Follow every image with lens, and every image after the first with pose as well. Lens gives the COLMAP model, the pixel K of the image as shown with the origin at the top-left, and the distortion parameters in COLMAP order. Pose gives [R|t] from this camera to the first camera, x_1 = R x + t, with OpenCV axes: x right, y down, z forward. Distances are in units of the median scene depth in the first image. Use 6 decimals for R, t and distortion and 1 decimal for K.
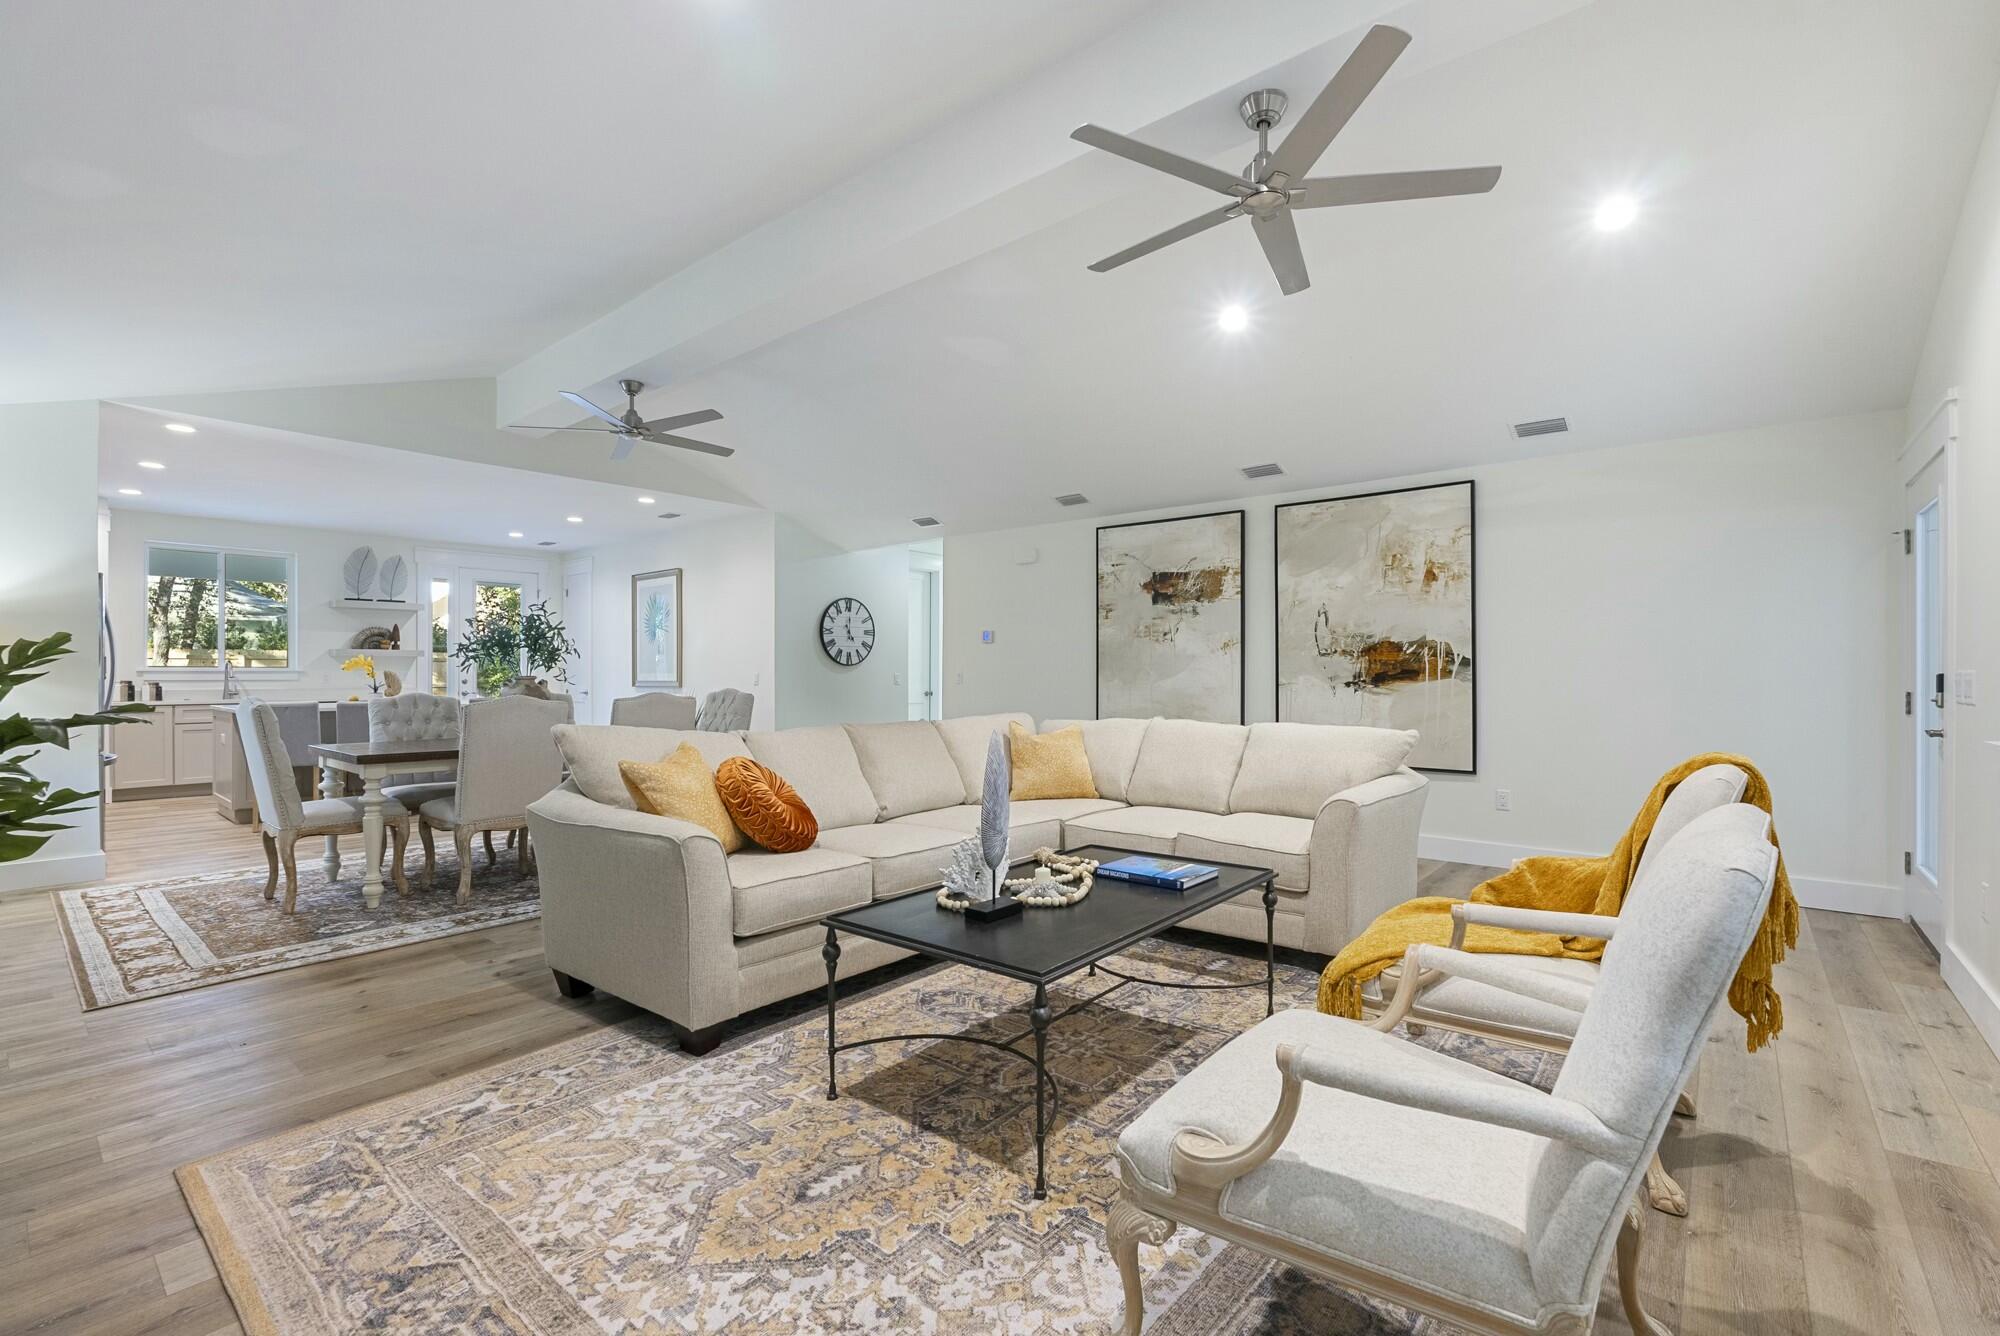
lens RADIAL K [[880.1, 0, 1015.2], [0, 880.1, 665.6], [0, 0, 1]] dist [-0.012166, 0.000117]
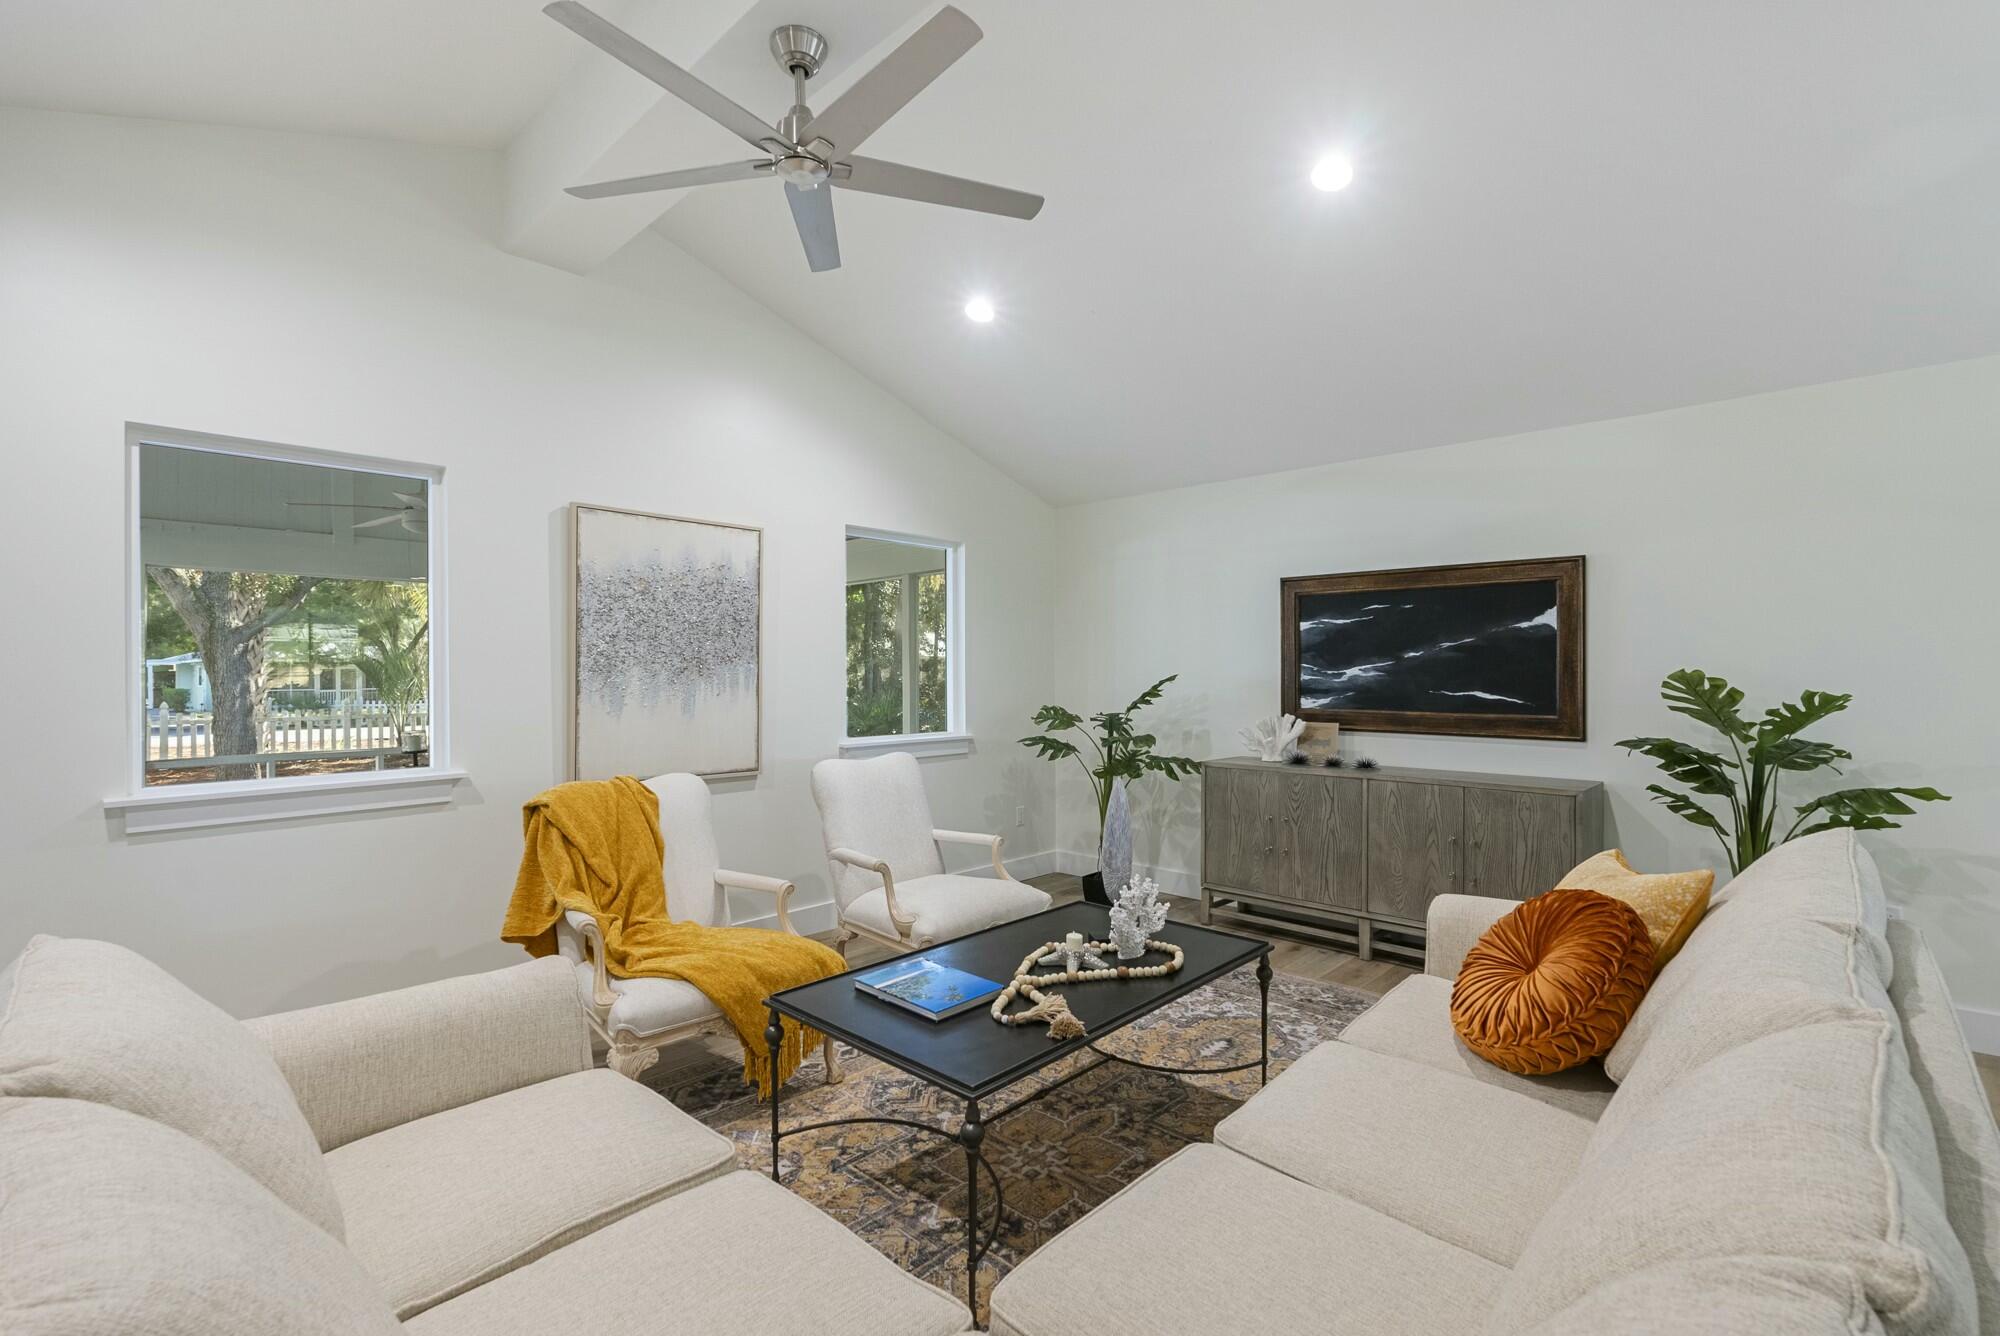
lens RADIAL K [[880.1, 0, 1008.8], [0, 880.1, 670.1], [0, 0, 1]] dist [-0.012166, 0.000117]
pose [[-0.998061, 0.005172, 0.062021, 0.012335], [0.004600, 0.999946, -0.009353, -0.013678], [-0.062066, -0.009049, -0.998031, 0.578070]]
